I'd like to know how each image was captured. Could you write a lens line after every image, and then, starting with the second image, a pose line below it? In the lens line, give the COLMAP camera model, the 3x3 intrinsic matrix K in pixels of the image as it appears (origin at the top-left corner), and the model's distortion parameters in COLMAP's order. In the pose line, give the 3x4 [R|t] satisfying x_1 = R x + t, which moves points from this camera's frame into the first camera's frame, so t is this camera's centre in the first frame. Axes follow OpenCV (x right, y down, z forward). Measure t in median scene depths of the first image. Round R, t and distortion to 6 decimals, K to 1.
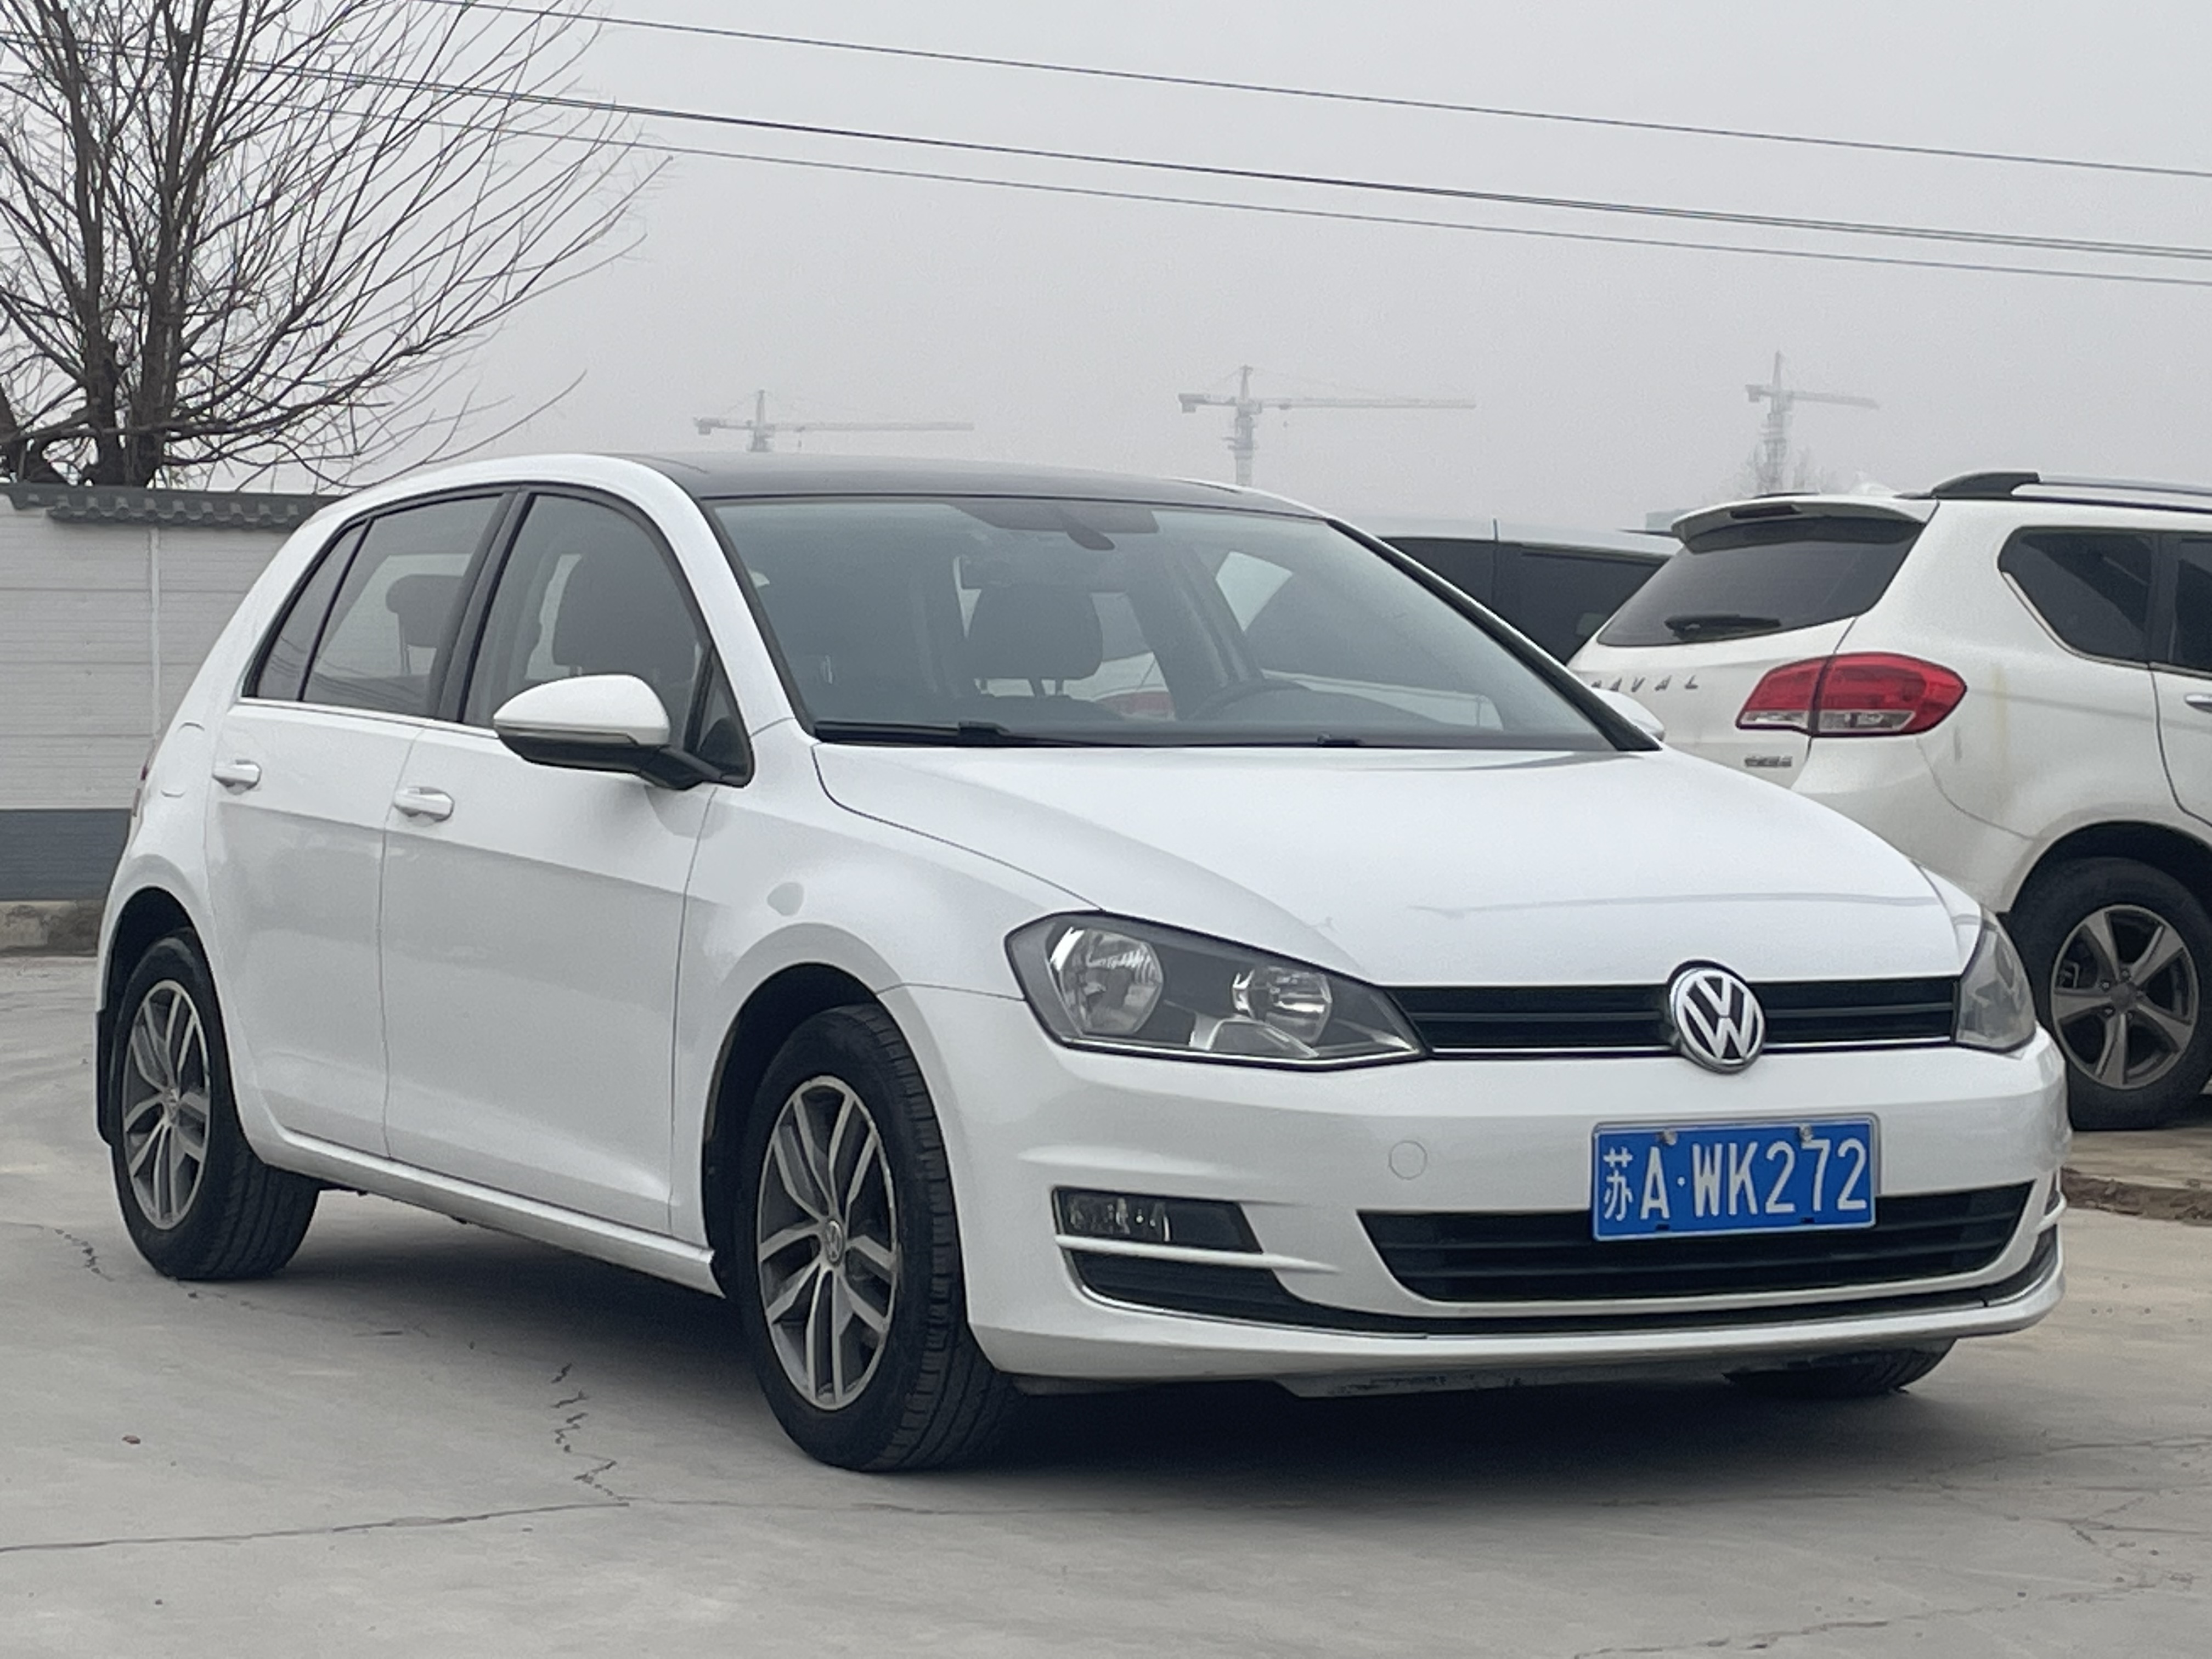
lens RADIAL K [[5131.2, 0, 1106.0], [0, 5131.2, 829.5], [0, 0, 1]] dist [0.146219, -0.346161]
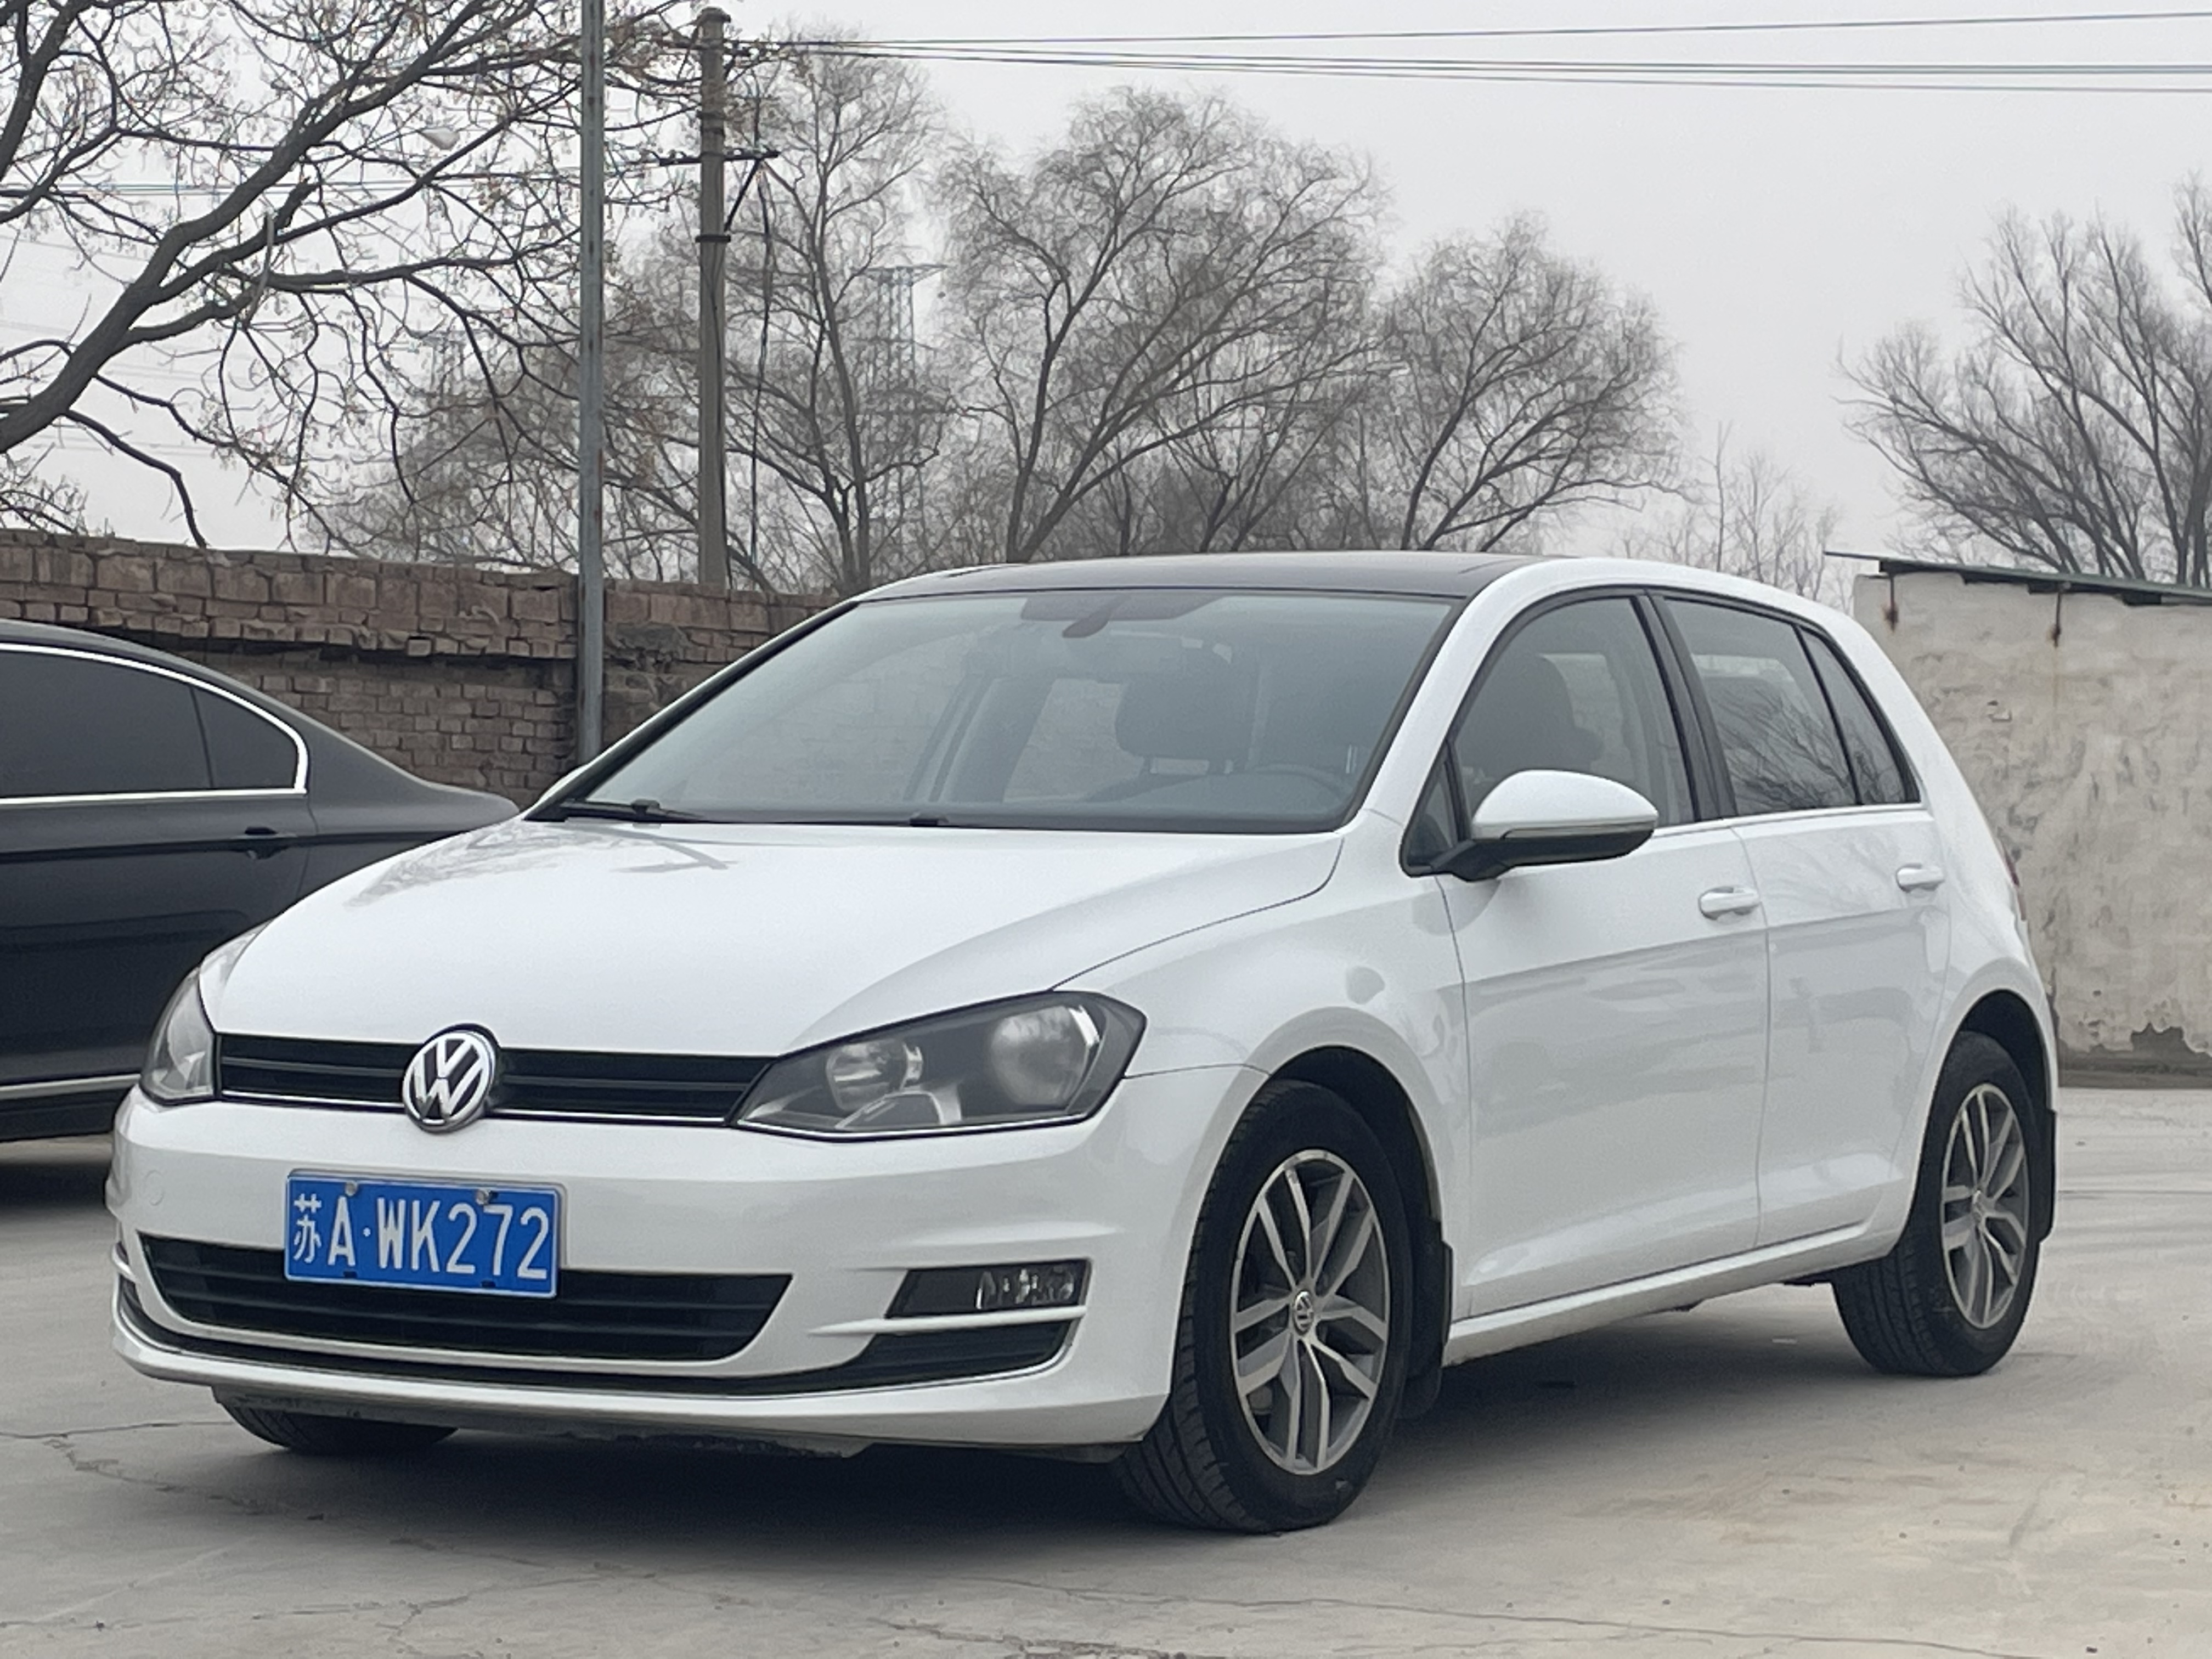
lens RADIAL K [[5131.2, 0, 1106.0], [0, 5131.2, 829.5], [0, 0, 1]] dist [0.146219, -0.346161]
pose [[0.500393, 0.001870, -0.865797, 1.078842], [-0.027417, 0.999530, -0.013687, -0.002788], [0.865364, 0.030586, 0.500209, 0.600781]]
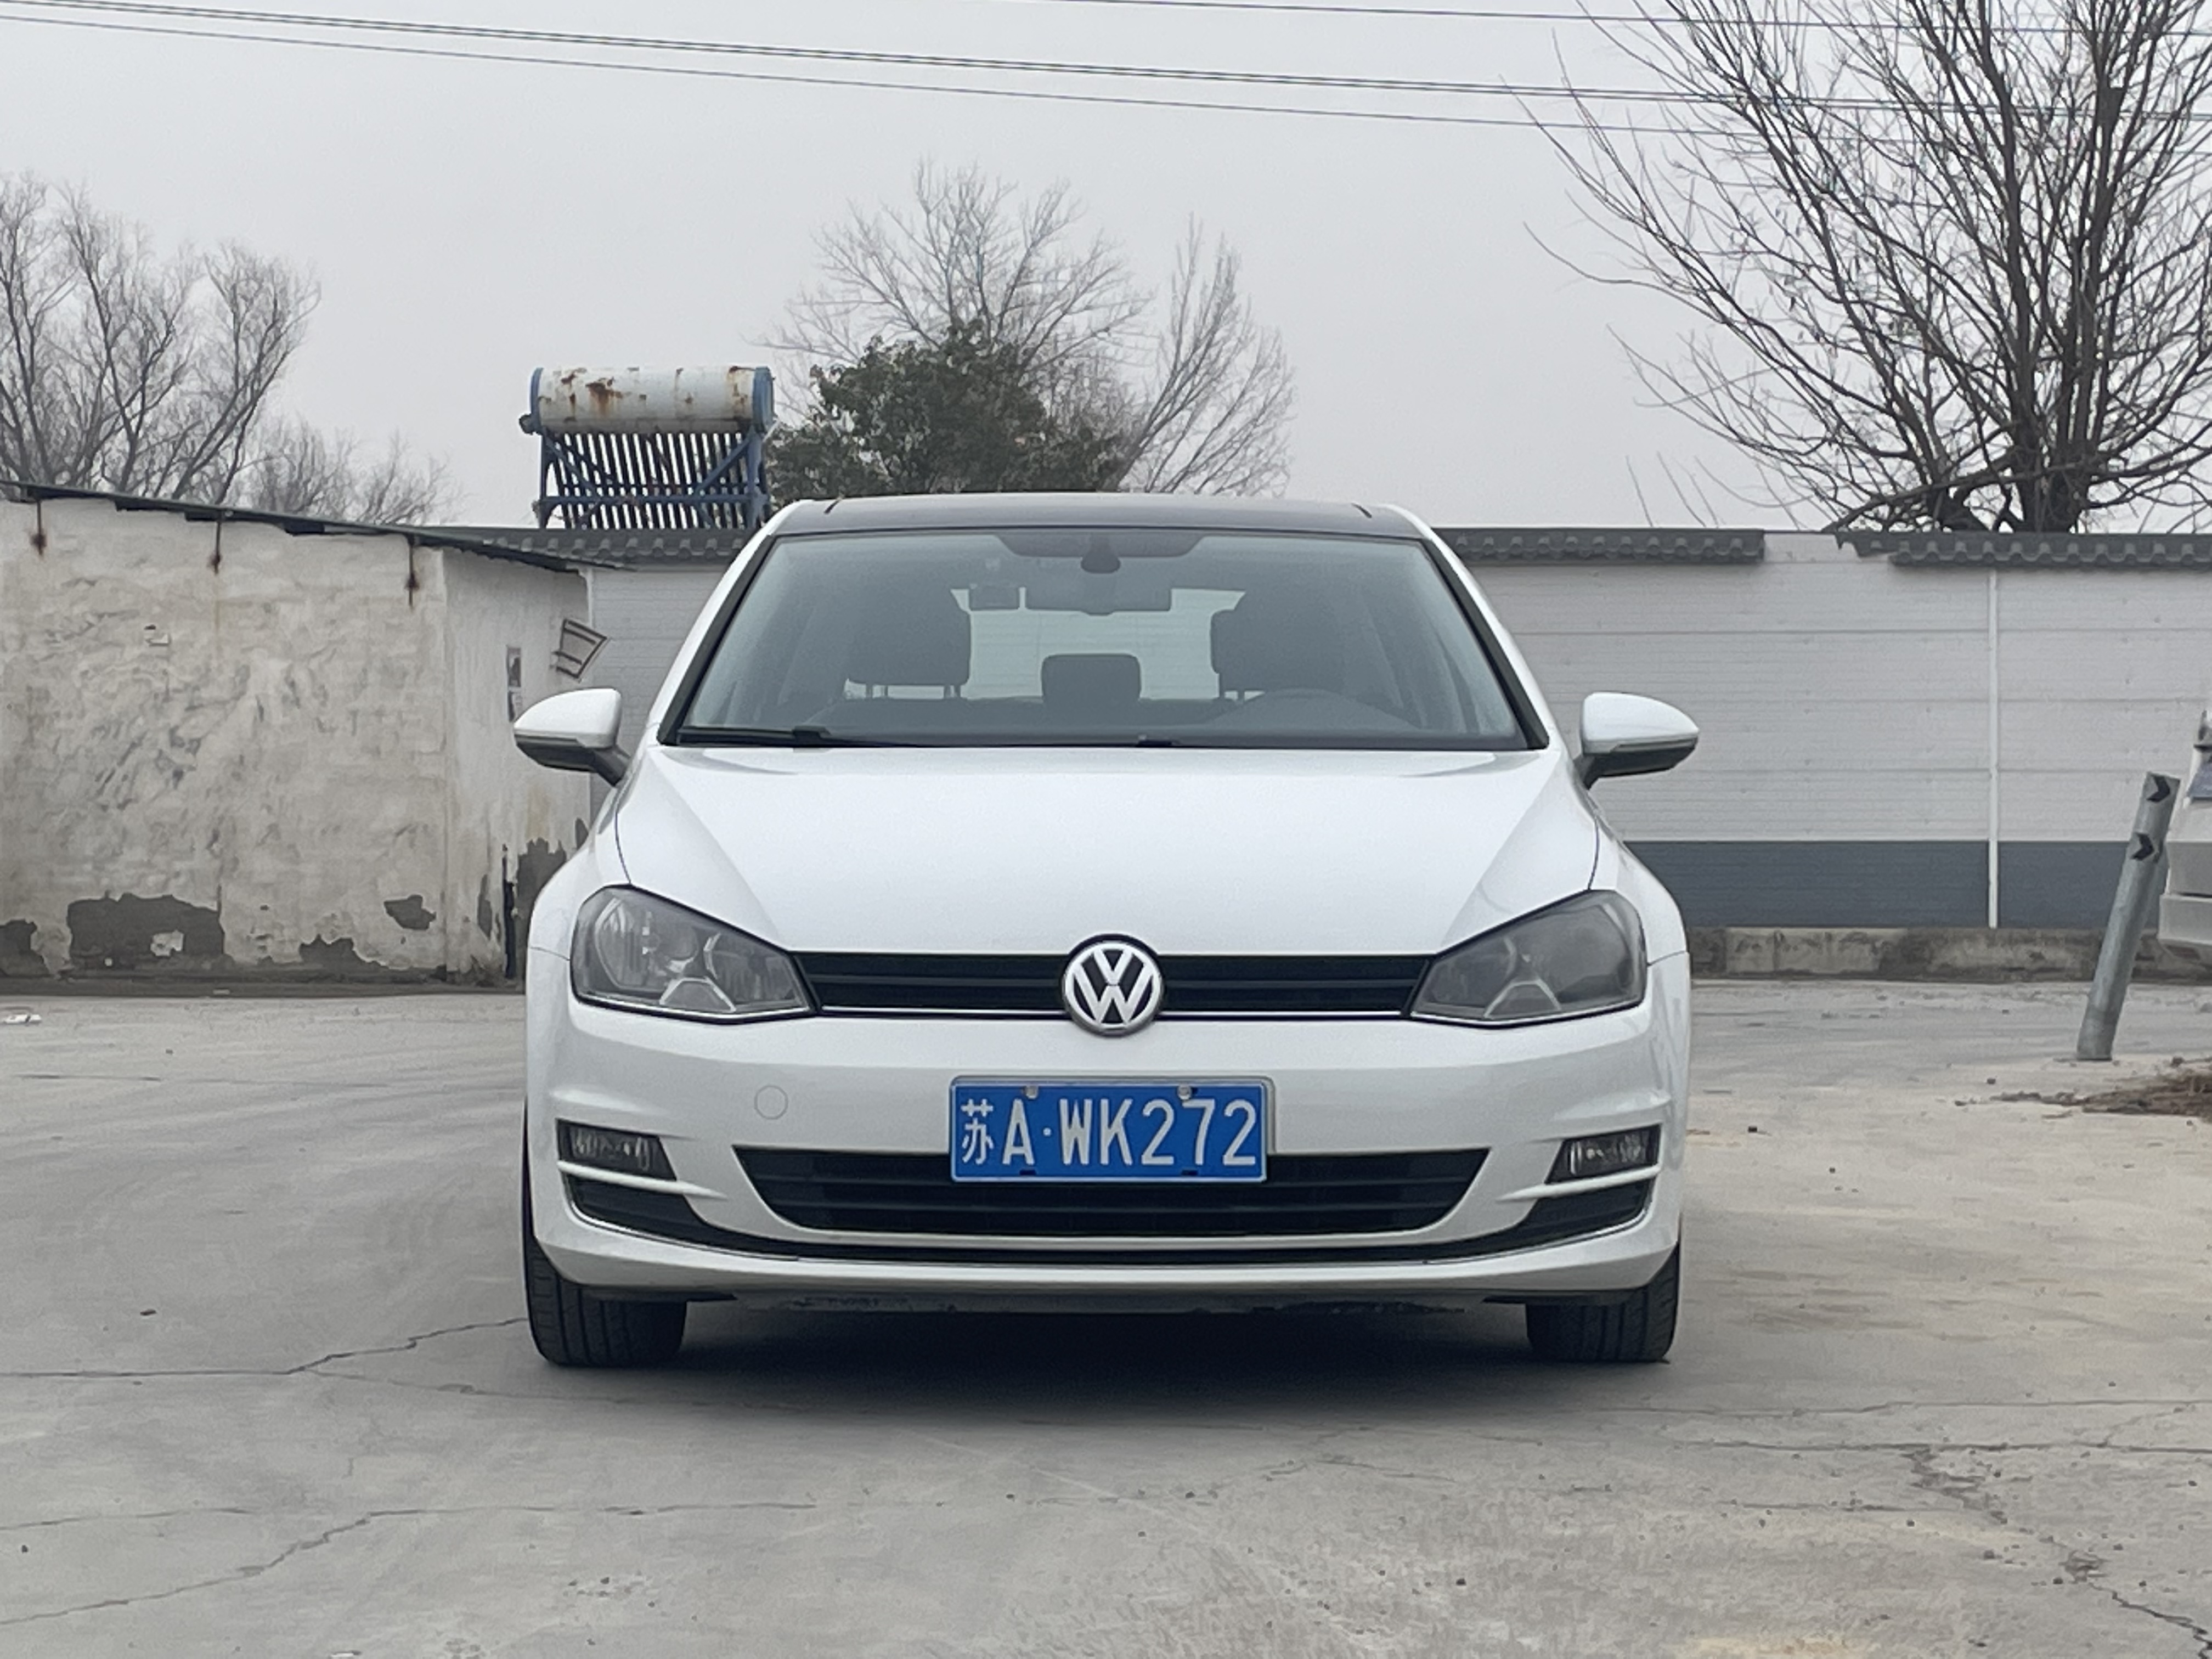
lens RADIAL K [[5131.2, 0, 1106.0], [0, 5131.2, 829.5], [0, 0, 1]] dist [0.146219, -0.346161]
pose [[0.871264, 0.002040, -0.490811, 0.660590], [-0.006757, 0.999946, -0.007838, 0.011688], [0.490768, 0.010145, 0.871231, 0.040416]]
